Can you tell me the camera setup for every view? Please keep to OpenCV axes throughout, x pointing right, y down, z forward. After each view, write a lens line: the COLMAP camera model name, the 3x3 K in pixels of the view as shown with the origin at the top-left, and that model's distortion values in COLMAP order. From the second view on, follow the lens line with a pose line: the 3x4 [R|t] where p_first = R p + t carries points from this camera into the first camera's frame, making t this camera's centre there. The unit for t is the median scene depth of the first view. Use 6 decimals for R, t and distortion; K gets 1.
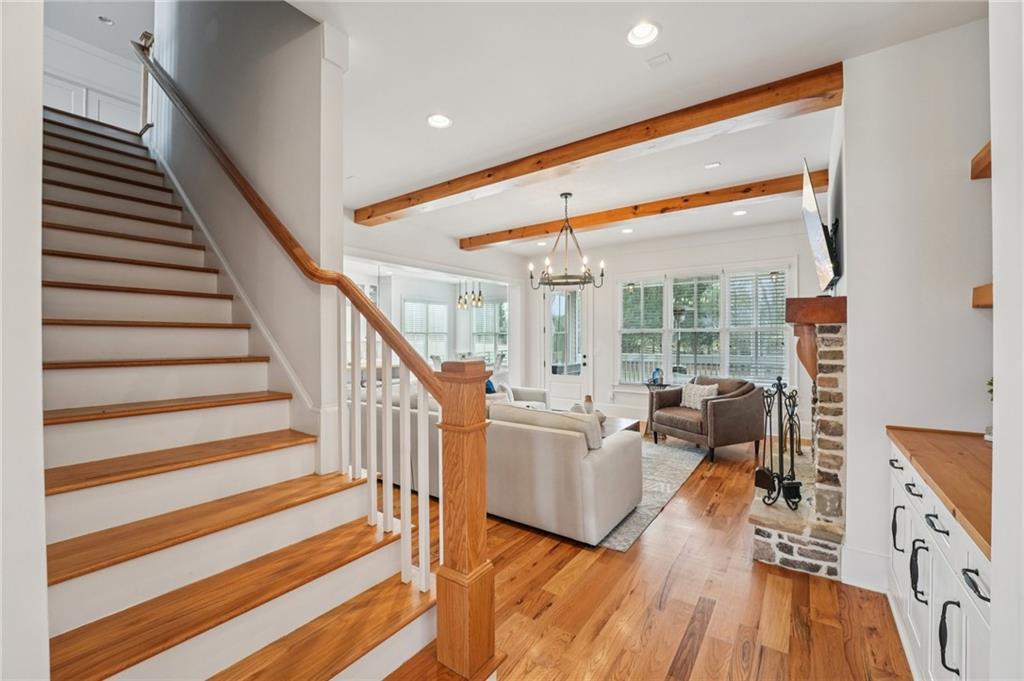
lens RADIAL K [[416.7, 0, 506.6], [0, 416.7, 341.0], [0, 0, 1]] dist [-0.022019, 0.001900]
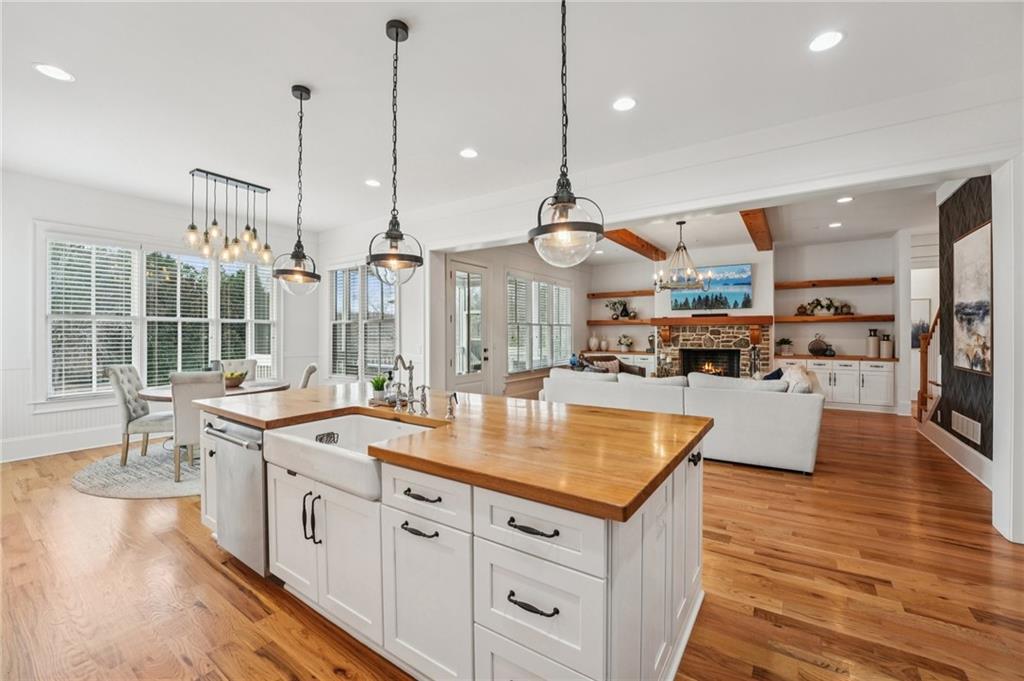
lens RADIAL K [[416.7, 0, 511.2], [0, 416.7, 335.7], [0, 0, 1]] dist [-0.022019, 0.001900]
pose [[-0.017256, -0.000561, 0.999851, -1.222642], [0.012152, 0.999926, 0.000771, 0.010226], [-0.999777, 0.012164, -0.017248, 1.616023]]
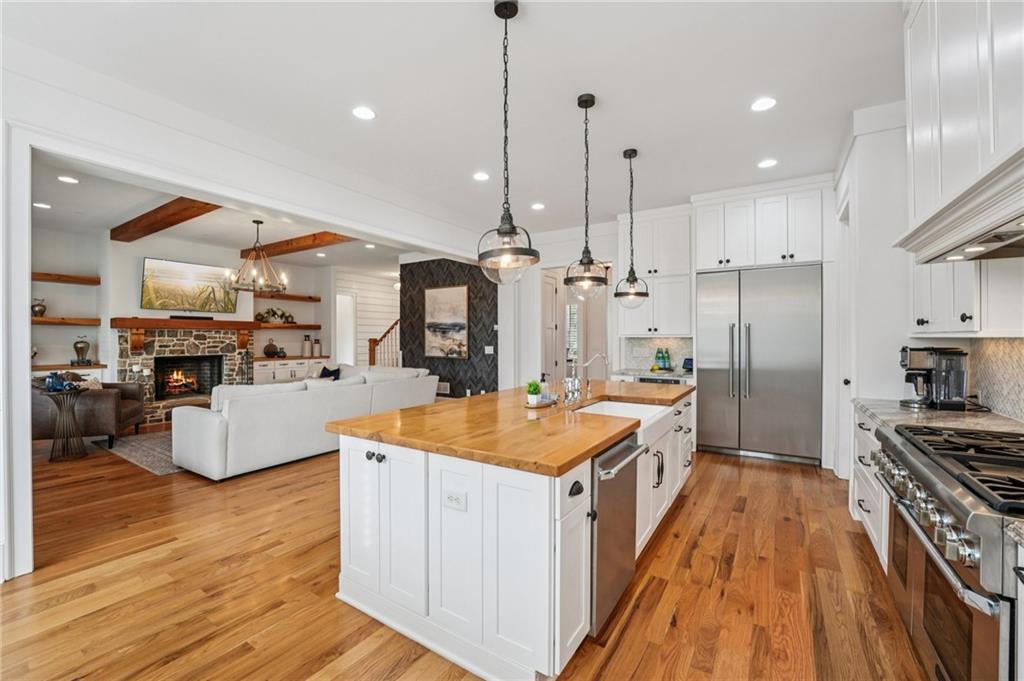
lens RADIAL K [[416.7, 0, 507.4], [0, 416.7, 339.3], [0, 0, 1]] dist [-0.022019, 0.001900]
pose [[-0.998798, 0.005242, -0.048745, -0.576769], [0.004539, 0.999884, 0.014512, -0.001733], [0.048815, 0.014273, -0.998706, 2.368984]]
